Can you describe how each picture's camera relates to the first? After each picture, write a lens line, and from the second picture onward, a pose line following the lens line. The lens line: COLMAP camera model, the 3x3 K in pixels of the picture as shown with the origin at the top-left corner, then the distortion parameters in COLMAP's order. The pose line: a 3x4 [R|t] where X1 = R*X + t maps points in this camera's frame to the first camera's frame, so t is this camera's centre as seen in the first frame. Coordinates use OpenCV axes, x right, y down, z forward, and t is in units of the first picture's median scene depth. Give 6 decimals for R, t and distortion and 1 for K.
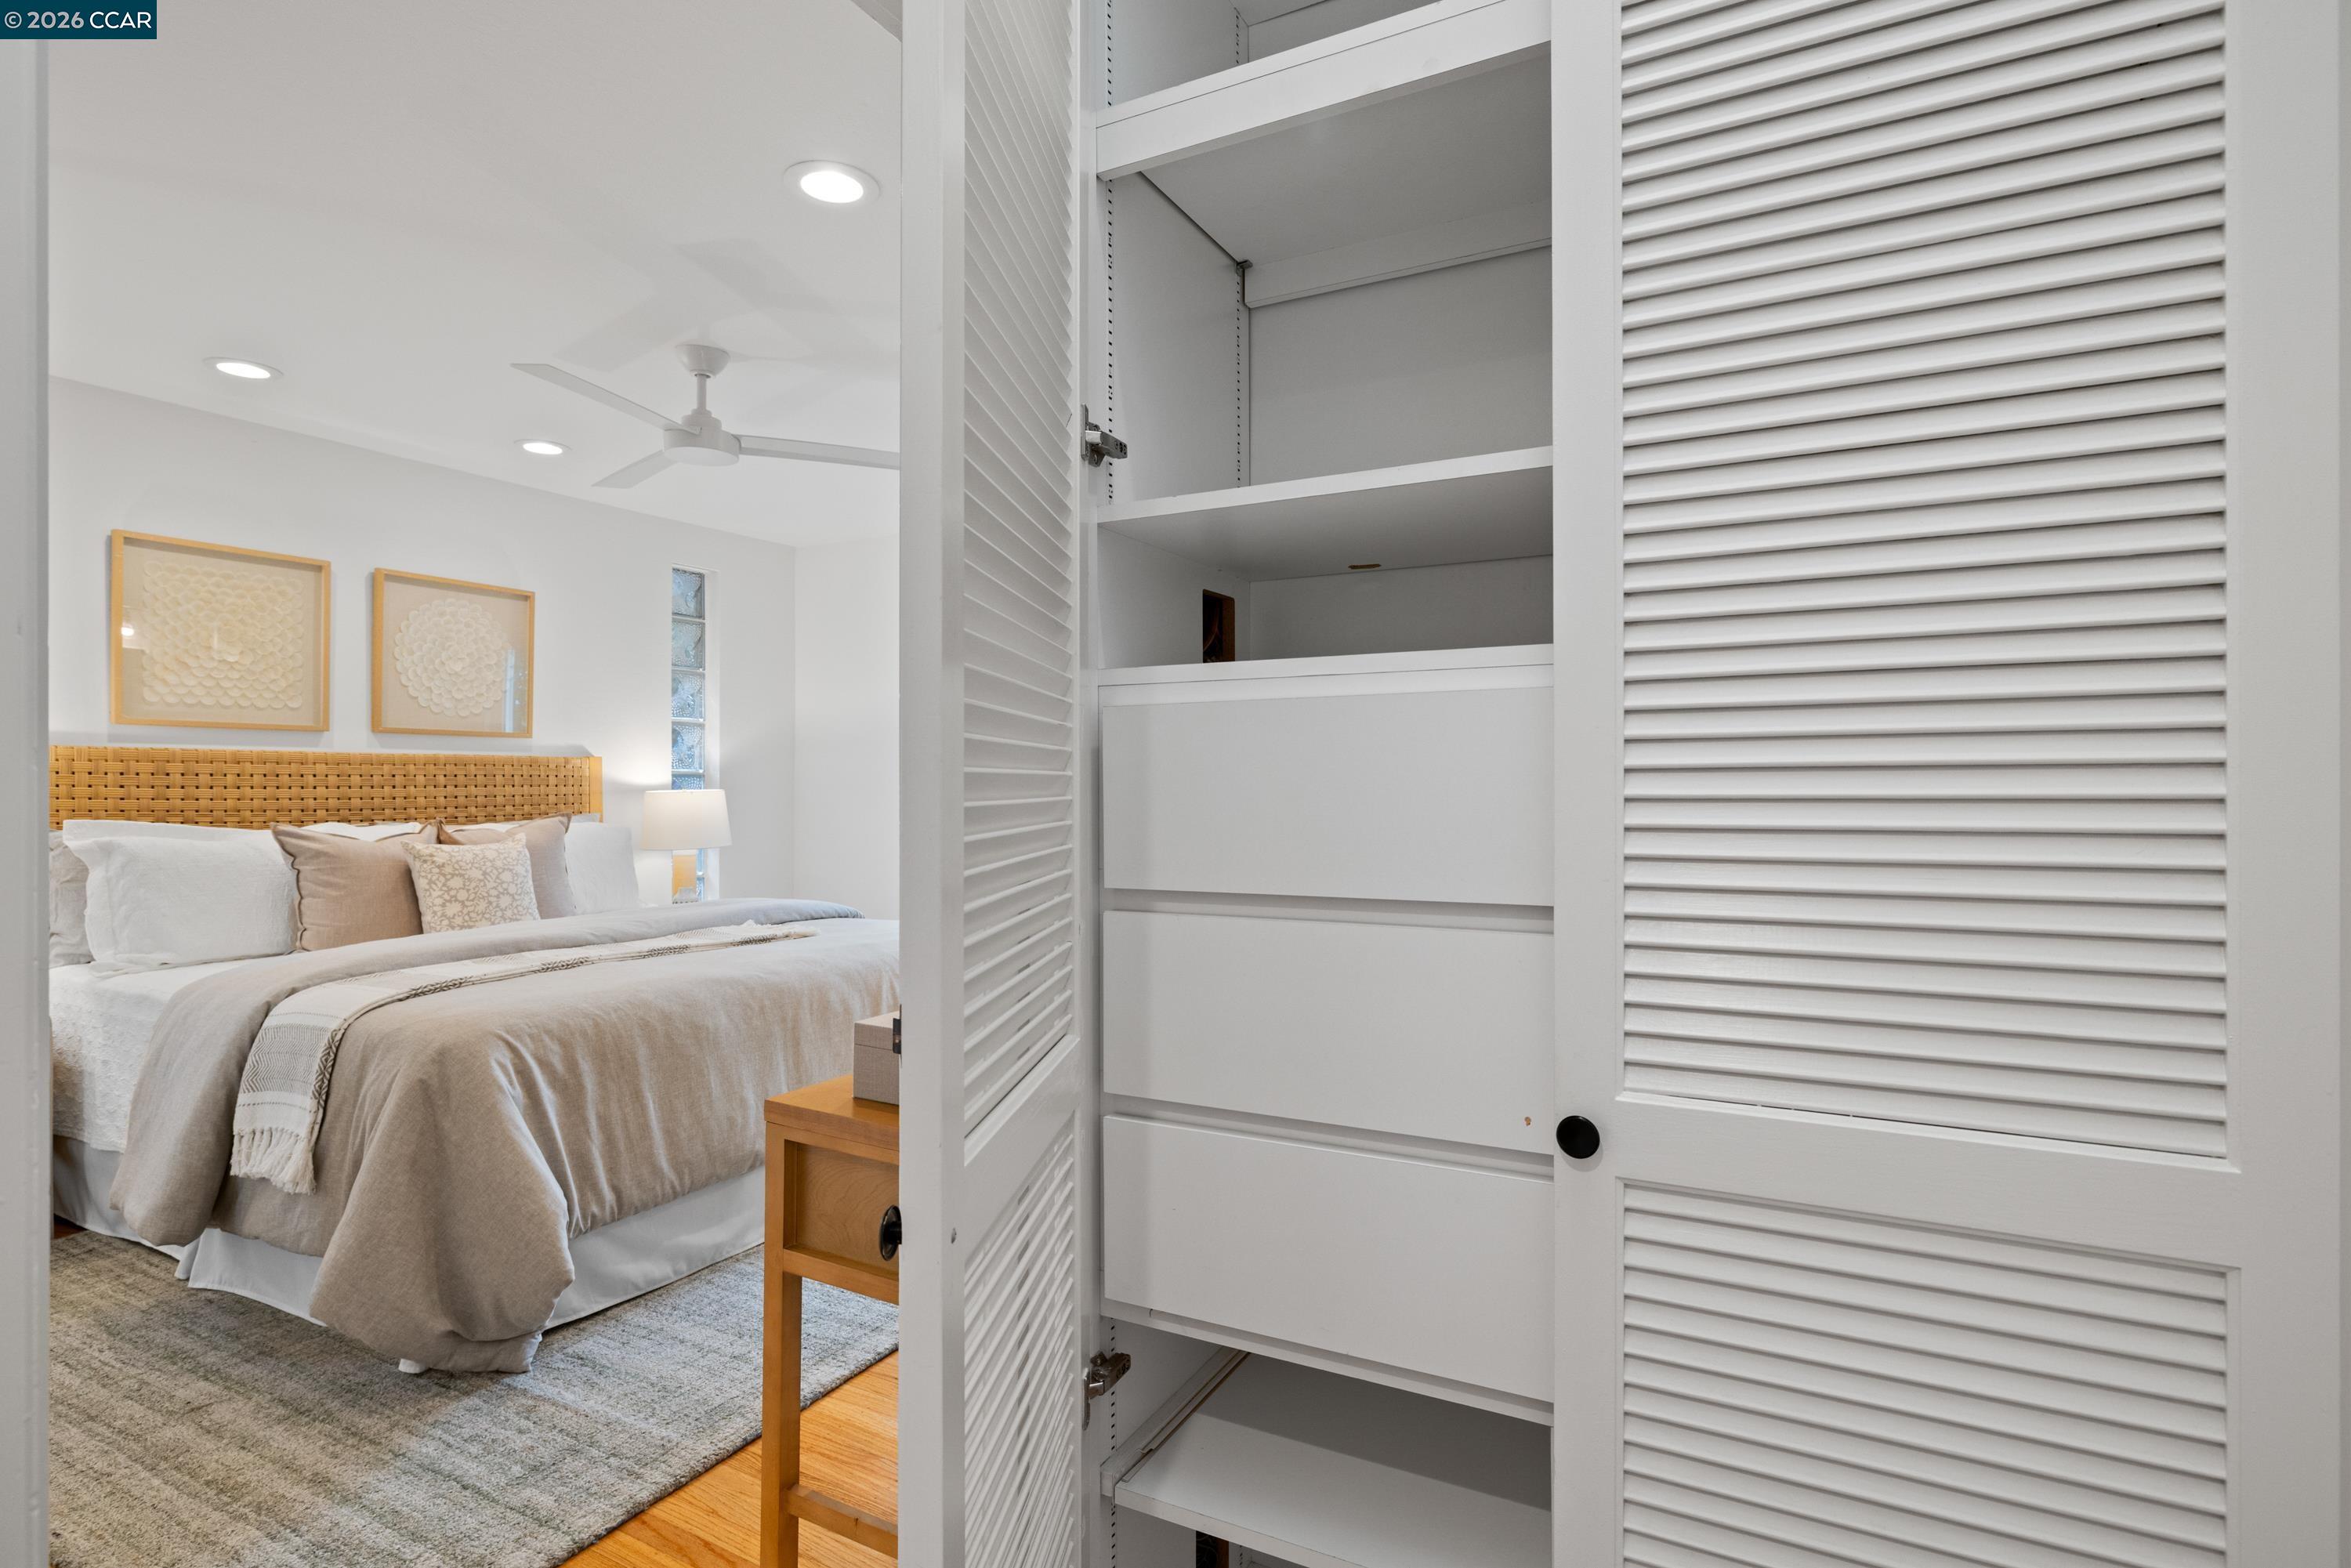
lens RADIAL K [[1202.1, 0, 1192.5], [0, 1202.1, 787.1], [0, 0, 1]] dist [0.001933, -0.002518]
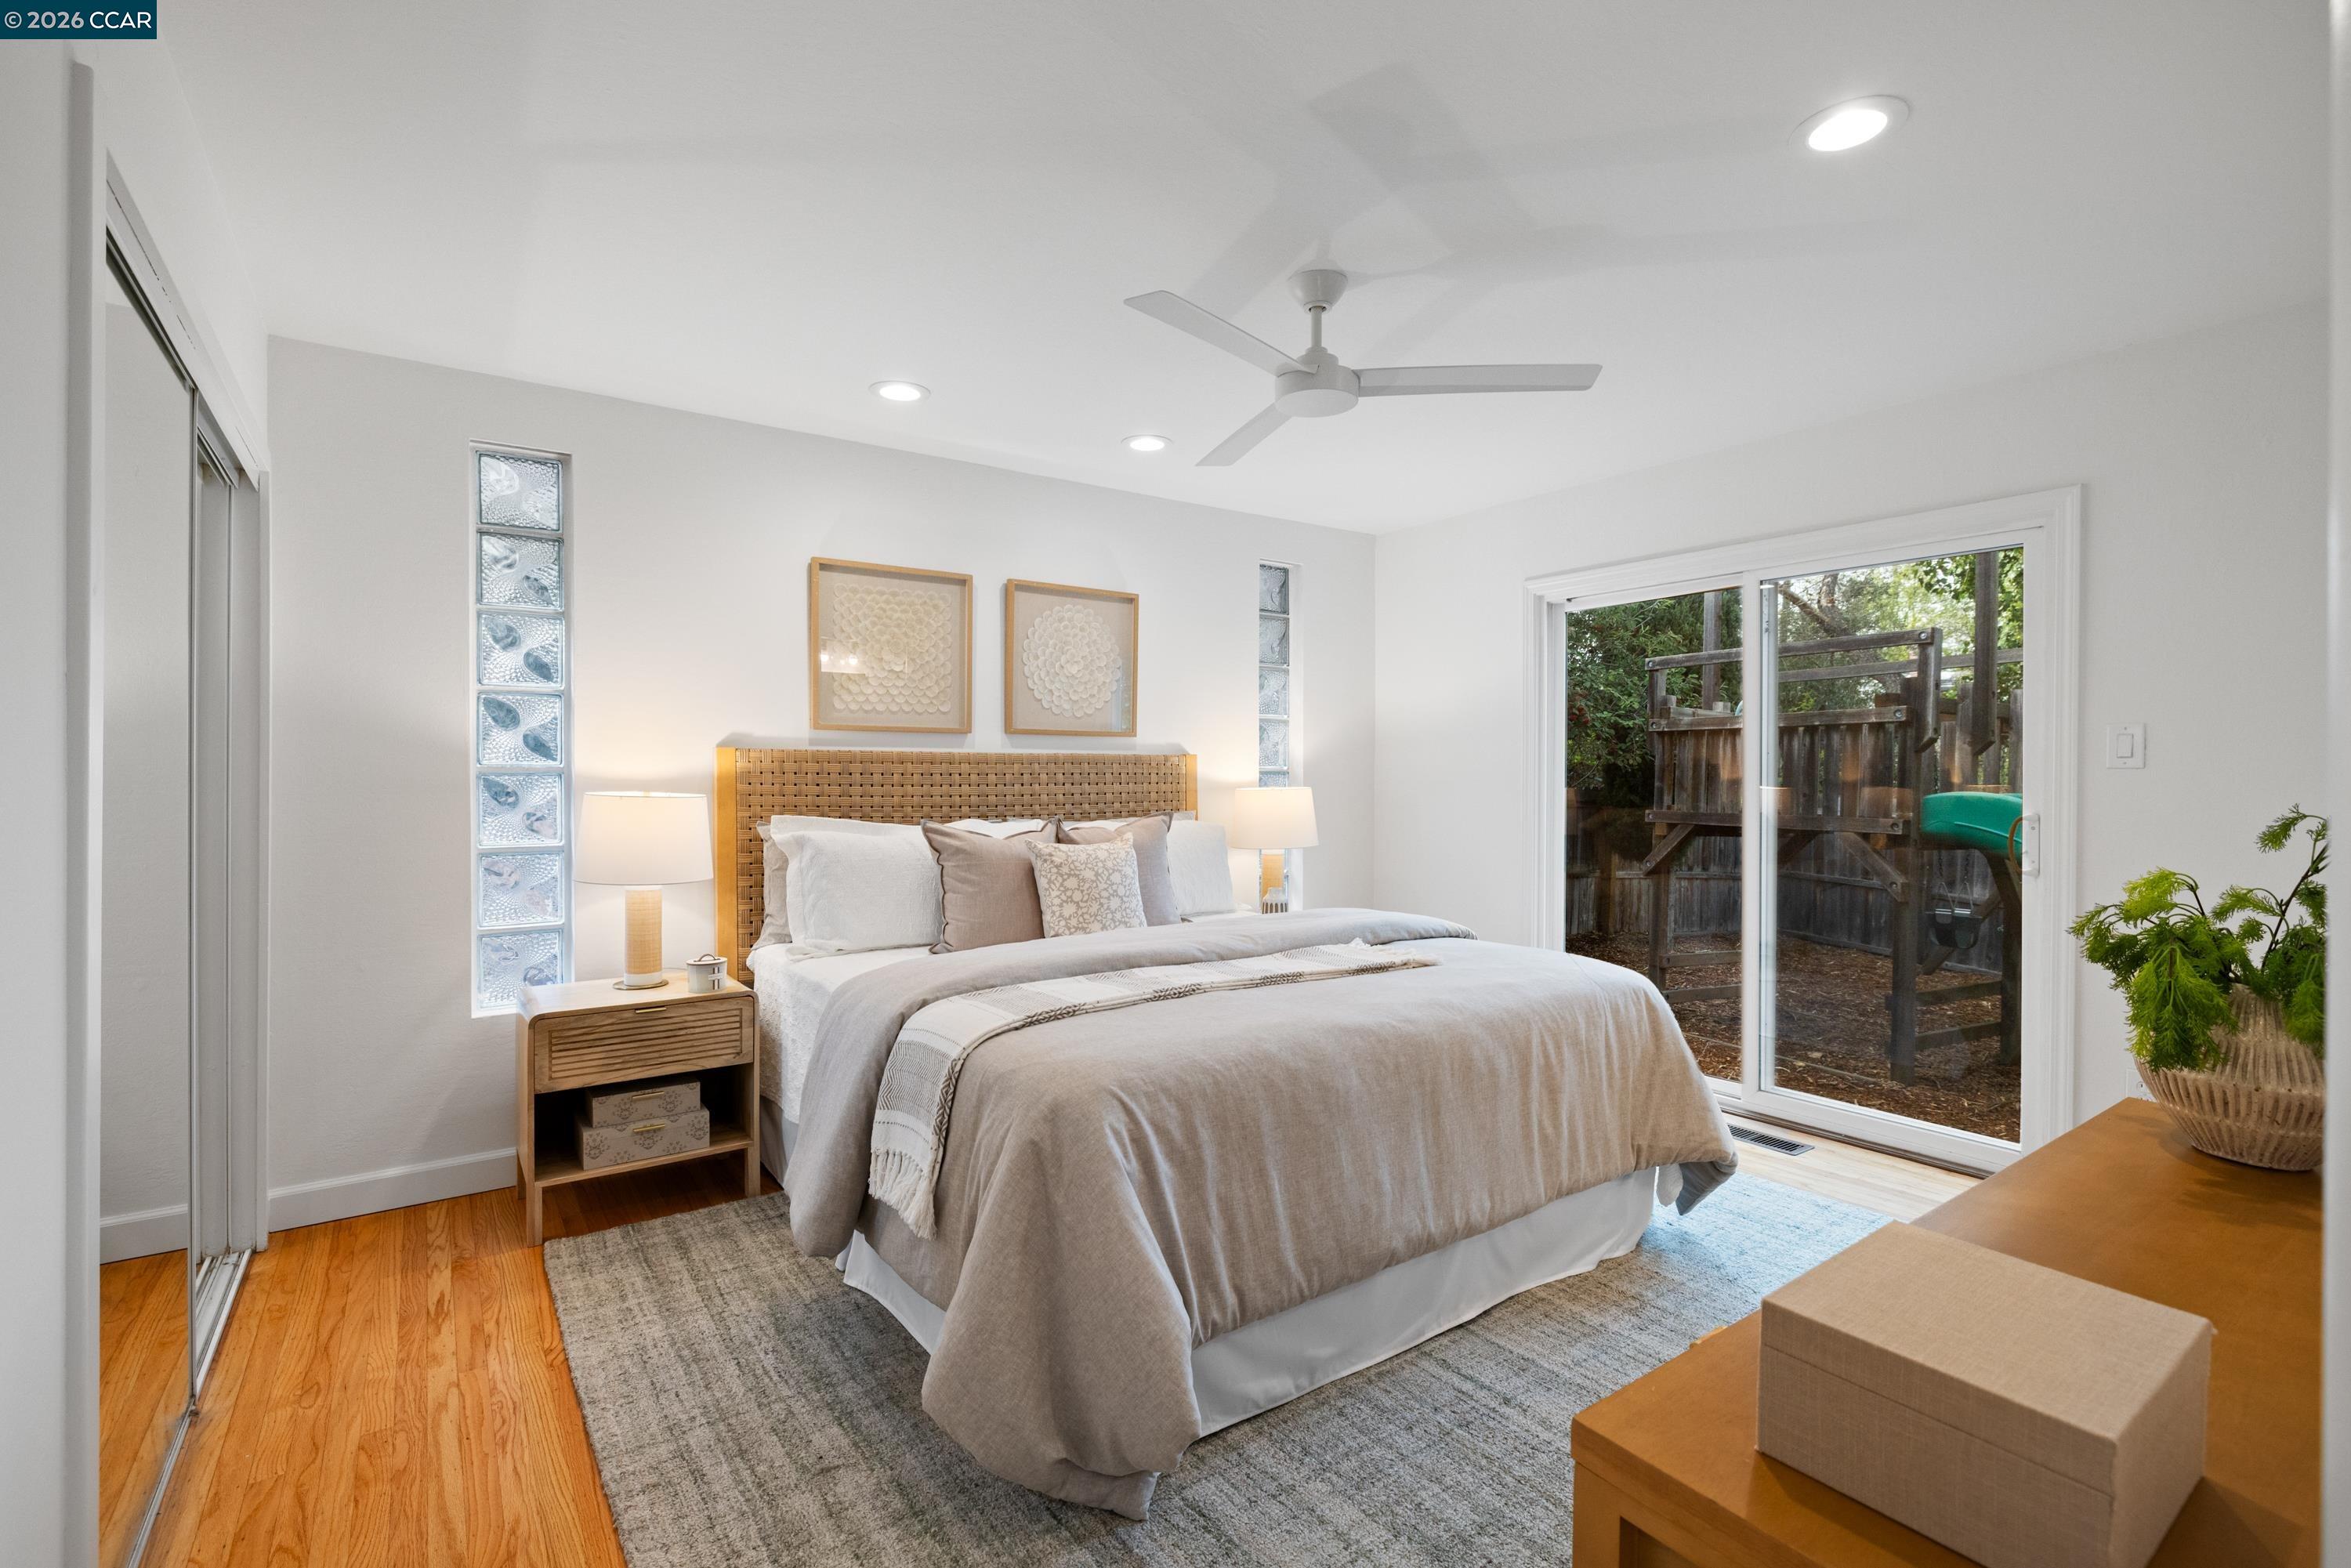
lens RADIAL K [[1034.8, 0, 1169.6], [0, 1034.8, 781.0], [0, 0, 1]] dist [-0.004982, -0.000278]
pose [[0.896547, 0.002198, -0.442944, -0.180302], [-0.000951, 0.999995, 0.003038, -0.007894], [0.442948, -0.002302, 0.896544, 0.301049]]
